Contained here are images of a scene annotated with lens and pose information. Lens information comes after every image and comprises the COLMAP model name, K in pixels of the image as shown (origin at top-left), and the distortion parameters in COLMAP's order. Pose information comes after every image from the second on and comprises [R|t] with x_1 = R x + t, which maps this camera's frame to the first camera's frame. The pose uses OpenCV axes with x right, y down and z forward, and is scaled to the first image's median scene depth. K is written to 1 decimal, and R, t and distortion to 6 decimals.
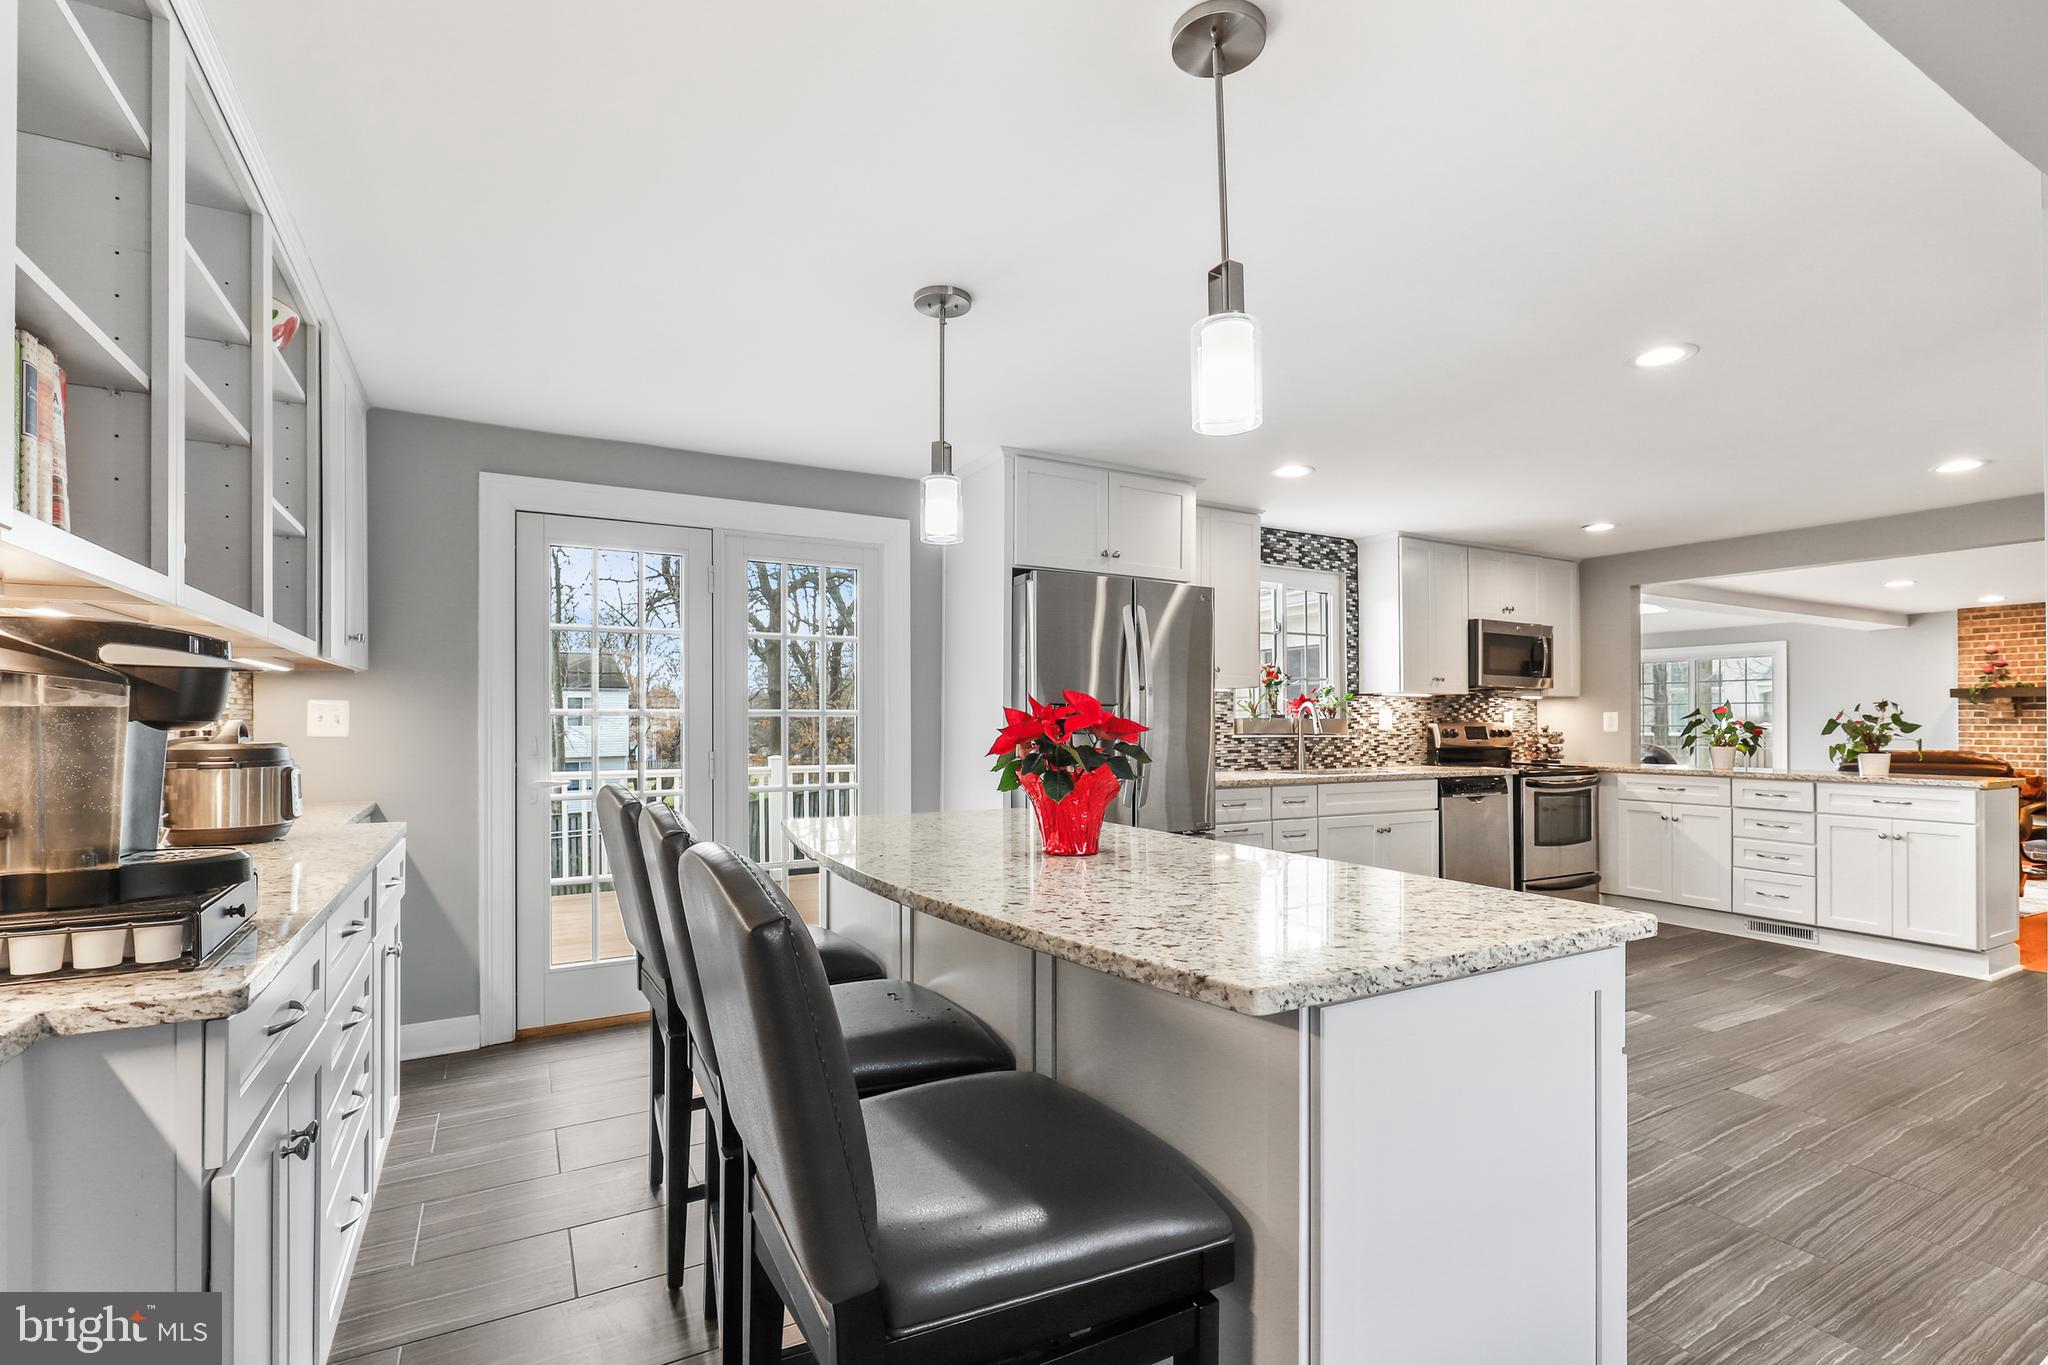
lens RADIAL K [[939.5, 0, 1018.7], [0, 939.5, 713.5], [0, 0, 1]] dist [-0.000232, 0.000383]
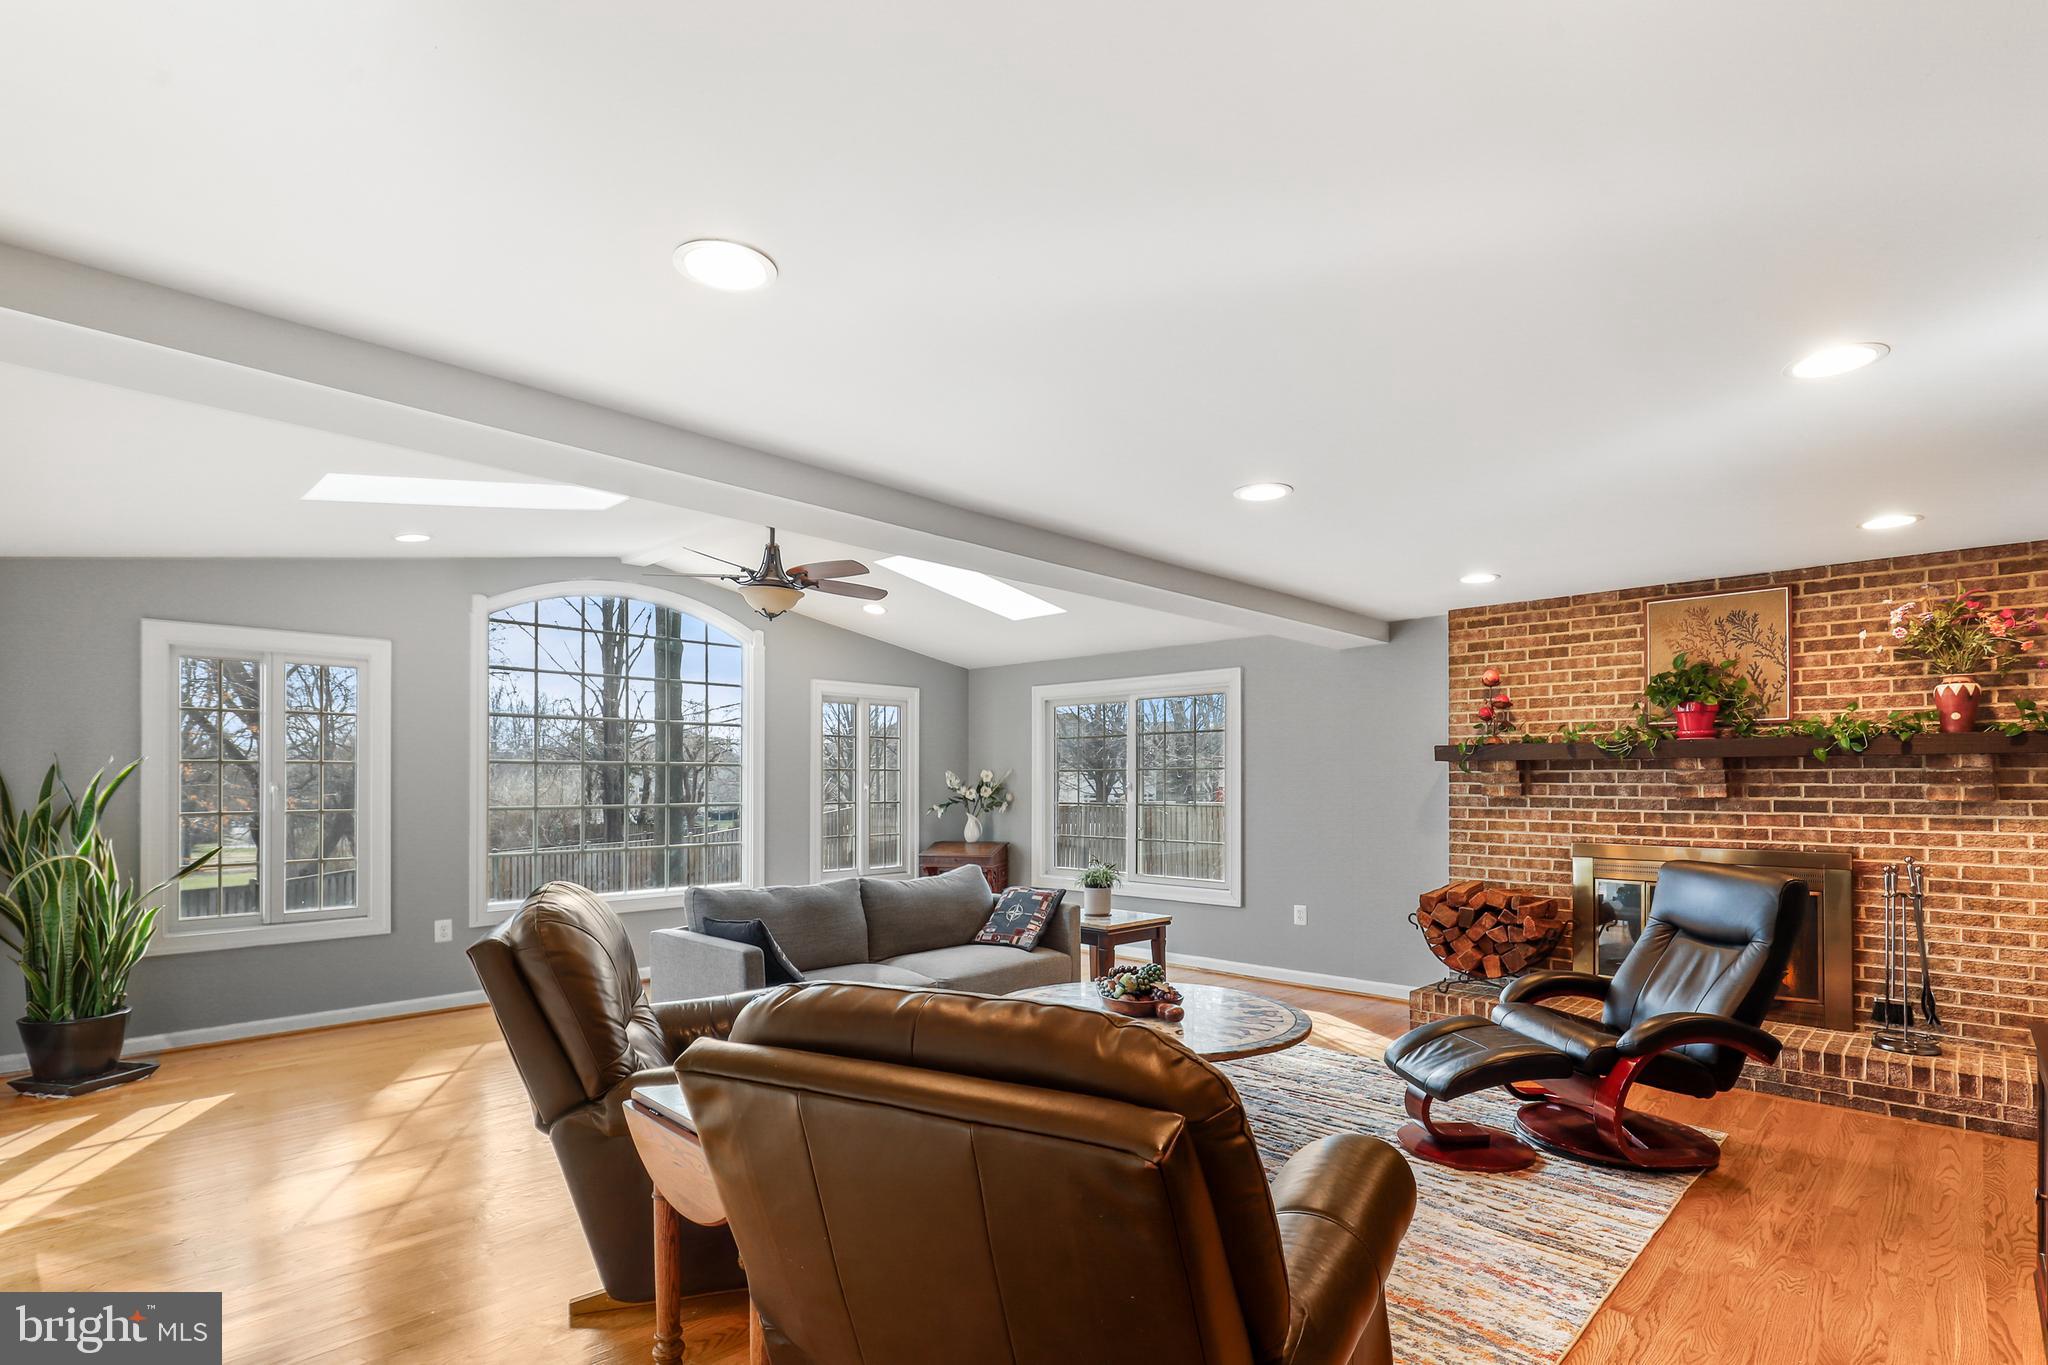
lens RADIAL K [[976.8, 0, 1028.4], [0, 976.8, 771.0], [0, 0, 1]] dist [0.000096, -0.000991]
pose [[0.959187, 0.004132, 0.282741, 0.937880], [-0.003245, 0.999988, -0.003607, -0.012340], [-0.282753, 0.002543, 0.959189, 0.797163]]
